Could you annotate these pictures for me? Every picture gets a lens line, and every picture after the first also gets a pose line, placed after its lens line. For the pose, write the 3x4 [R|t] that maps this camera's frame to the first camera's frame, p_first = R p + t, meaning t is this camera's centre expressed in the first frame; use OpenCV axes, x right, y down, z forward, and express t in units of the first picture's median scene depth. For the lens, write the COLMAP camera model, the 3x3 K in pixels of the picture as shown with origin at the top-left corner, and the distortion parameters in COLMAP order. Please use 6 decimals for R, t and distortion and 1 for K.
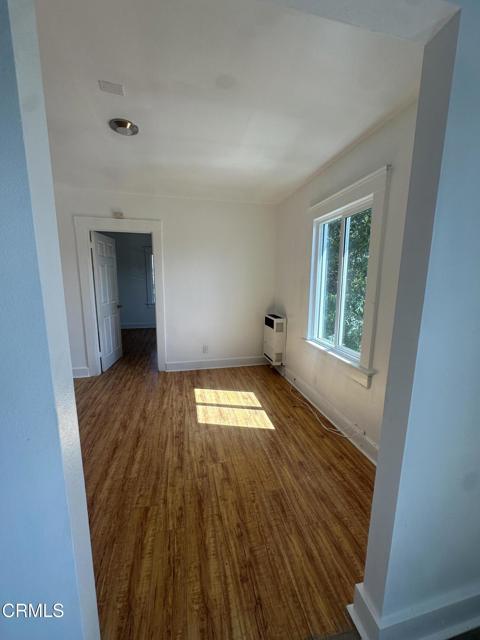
lens RADIAL K [[256.2, 0, 240.0], [0, 256.2, 318.9], [0, 0, 1]] dist [-0.004917, 0.000939]
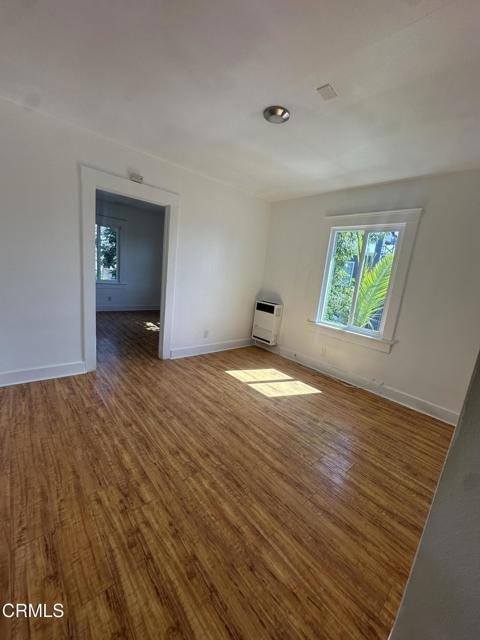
lens RADIAL K [[256.2, 0, 241.1], [0, 256.2, 319.1], [0, 0, 1]] dist [-0.004917, 0.000939]
pose [[0.874228, -0.009051, 0.485431, -0.688013], [-0.021327, 0.998145, 0.057020, 0.001846], [-0.485046, -0.060201, 0.872414, 0.086724]]
